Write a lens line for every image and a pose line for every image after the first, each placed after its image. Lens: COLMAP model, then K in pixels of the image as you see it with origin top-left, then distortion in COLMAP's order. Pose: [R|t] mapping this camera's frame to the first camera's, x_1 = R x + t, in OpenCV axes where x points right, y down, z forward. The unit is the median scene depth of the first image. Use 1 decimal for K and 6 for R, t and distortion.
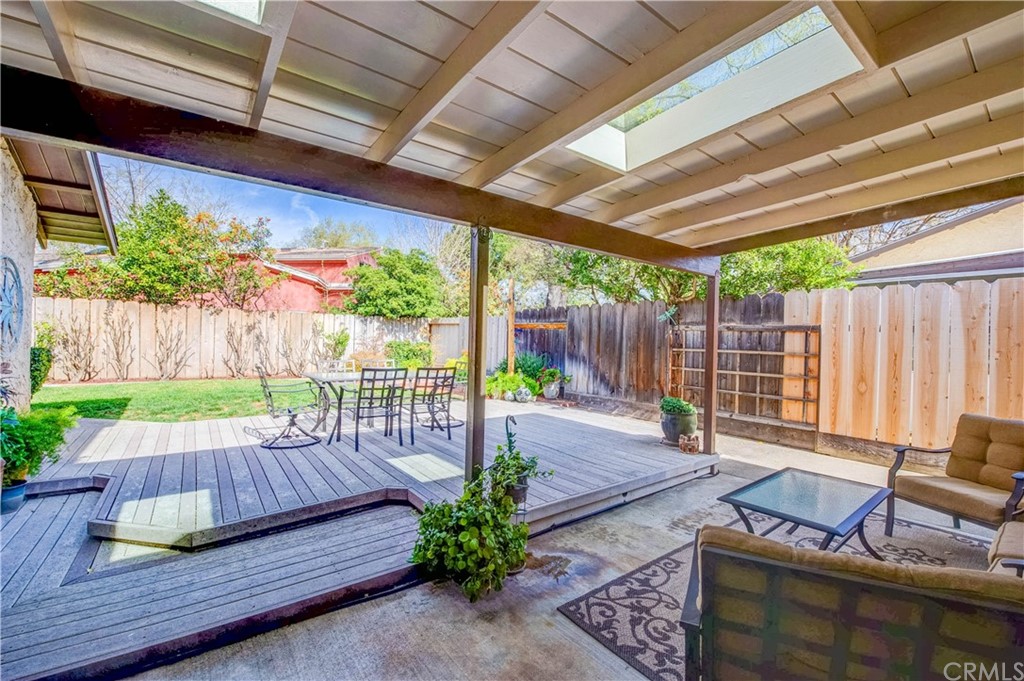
lens RADIAL K [[424.3, 0, 515.2], [0, 424.3, 340.3], [0, 0, 1]] dist [-0.014234, -0.002161]
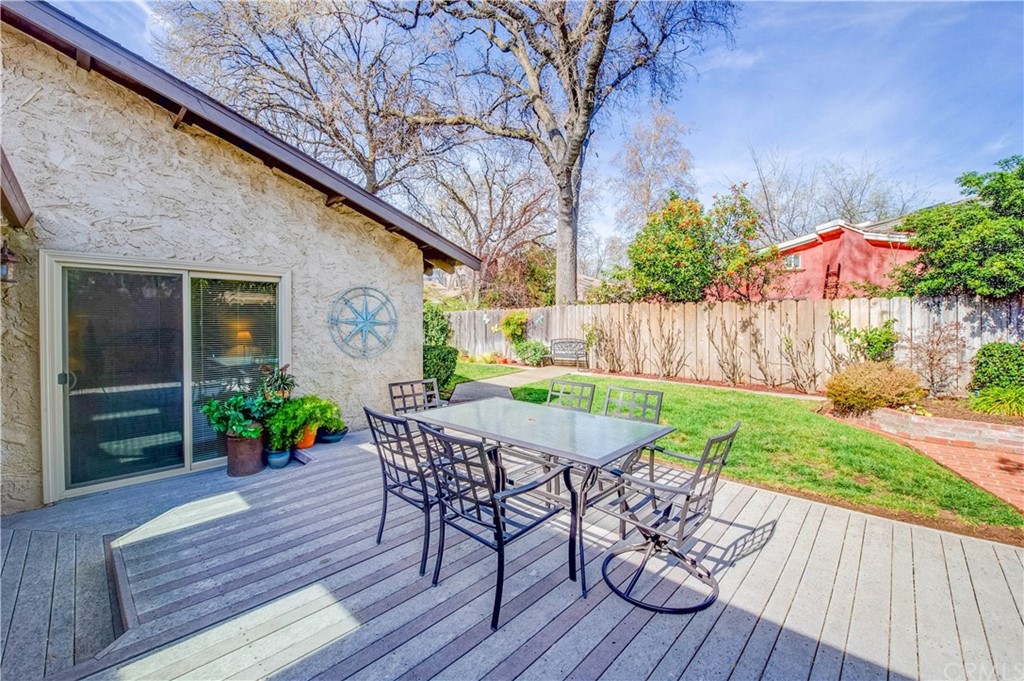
lens RADIAL K [[424.3, 0, 527.7], [0, 424.3, 319.1], [0, 0, 1]] dist [-0.014234, -0.002161]
pose [[0.167854, -0.030297, -0.985346, 0.209314], [0.005500, 0.999541, -0.029797, -0.031847], [0.985797, -0.000418, 0.167944, 0.850918]]
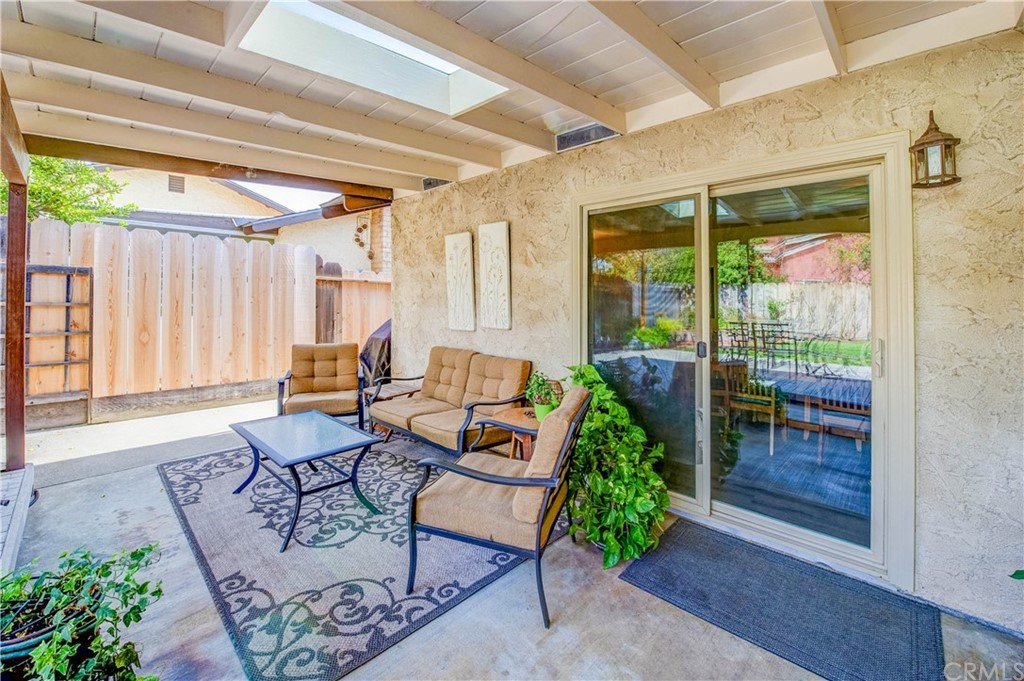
lens RADIAL K [[424.3, 0, 541.7], [0, 424.3, 293.8], [0, 0, 1]] dist [-0.014234, -0.002161]
pose [[-0.189044, -0.010190, 0.981916, -0.226276], [-0.014016, 0.999872, 0.007678, -0.003444], [-0.981869, -0.012311, -0.189163, 0.286552]]
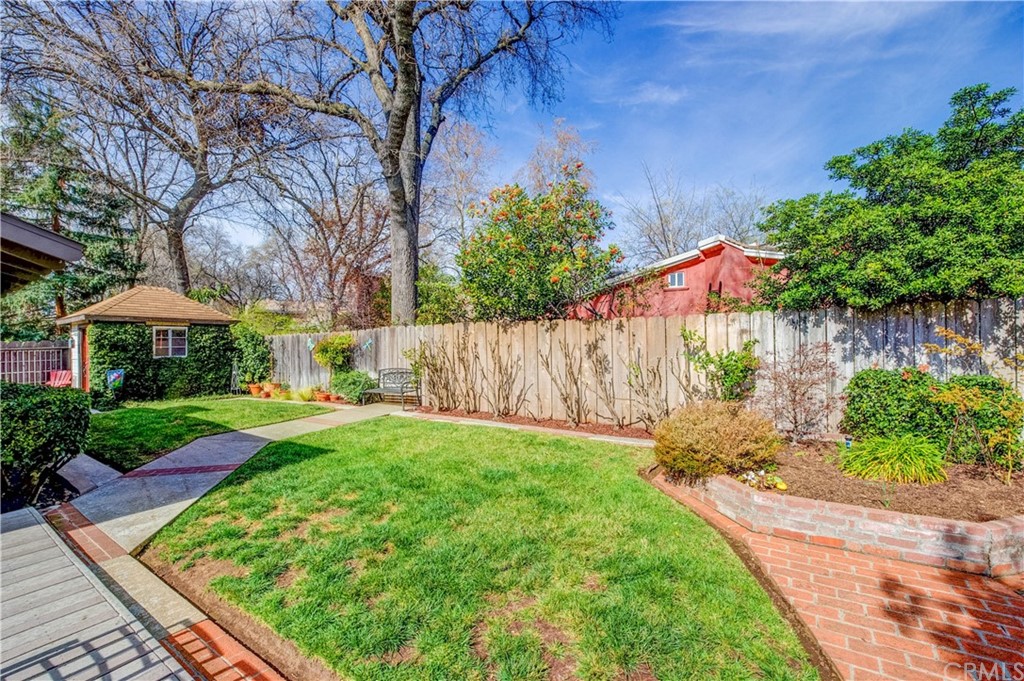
lens RADIAL K [[424.3, 0, 520.2], [0, 424.3, 343.9], [0, 0, 1]] dist [-0.014234, -0.002161]
pose [[0.317081, -0.032617, -0.947837, -0.088850], [0.019201, 0.999424, -0.027968, -0.036616], [0.948204, -0.009332, 0.317525, 1.319578]]
